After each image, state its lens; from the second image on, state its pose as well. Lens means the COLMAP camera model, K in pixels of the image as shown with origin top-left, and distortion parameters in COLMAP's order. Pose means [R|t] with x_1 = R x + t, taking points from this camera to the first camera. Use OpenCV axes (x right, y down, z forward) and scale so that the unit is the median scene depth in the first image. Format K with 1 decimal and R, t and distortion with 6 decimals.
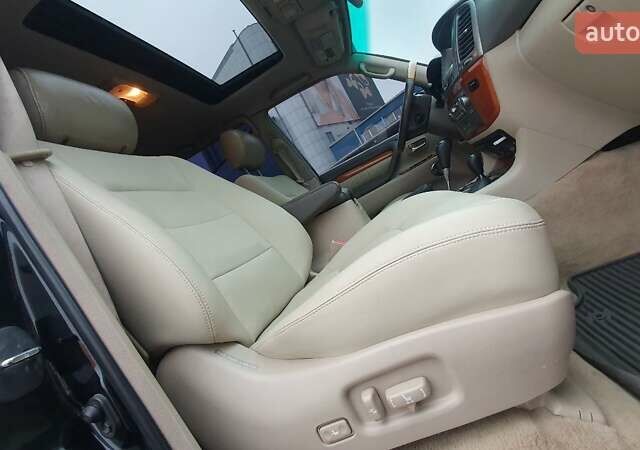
lens RADIAL K [[322.8, 0, 320.0], [0, 322.8, 225.0], [0, 0, 1]] dist [0.004157, 0.000302]
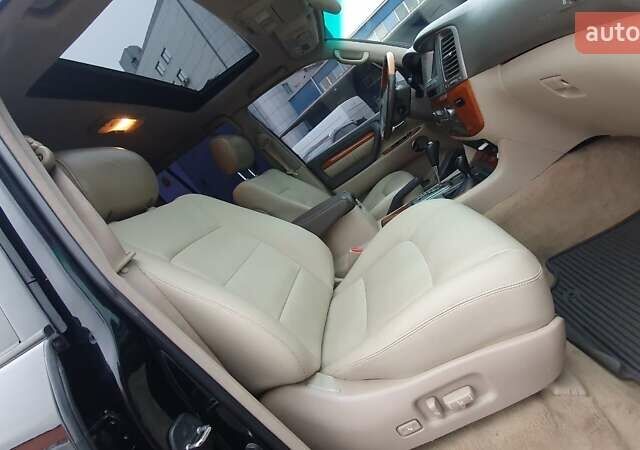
lens RADIAL K [[322.8, 0, 320.0], [0, 322.8, 225.0], [0, 0, 1]] dist [0.004157, 0.000302]
pose [[0.985085, -0.153844, 0.077066, -0.154668], [0.140567, 0.977827, 0.155223, -0.253864], [-0.099237, -0.142075, 0.984869, -0.119370]]
